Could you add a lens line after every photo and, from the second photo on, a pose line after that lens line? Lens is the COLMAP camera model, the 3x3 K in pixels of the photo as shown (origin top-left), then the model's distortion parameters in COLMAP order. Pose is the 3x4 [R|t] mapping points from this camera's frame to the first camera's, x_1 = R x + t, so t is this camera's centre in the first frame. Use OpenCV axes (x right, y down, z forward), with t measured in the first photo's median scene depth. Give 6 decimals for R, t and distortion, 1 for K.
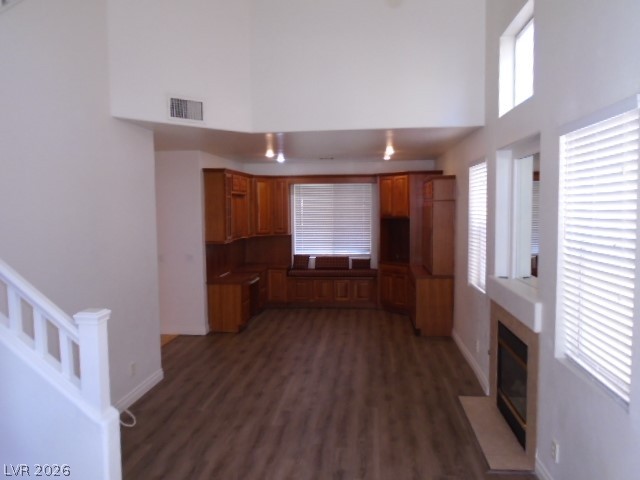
lens RADIAL K [[479.0, 0, 320.0], [0, 479.0, 240.0], [0, 0, 1]] dist [-0.044575, 0.002177]
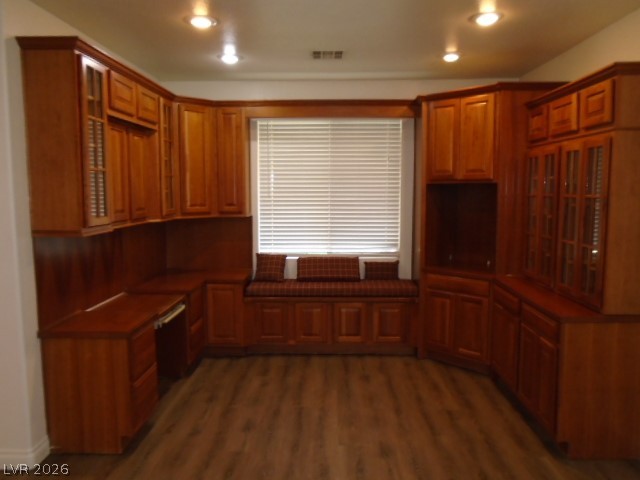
lens RADIAL K [[479.0, 0, 320.0], [0, 479.0, 240.0], [0, 0, 1]] dist [-0.044575, 0.002177]
pose [[0.996563, -0.000701, 0.082835, -0.029965], [-0.001953, 0.999488, 0.031950, -0.001887], [-0.082815, -0.032002, 0.996051, 0.483226]]
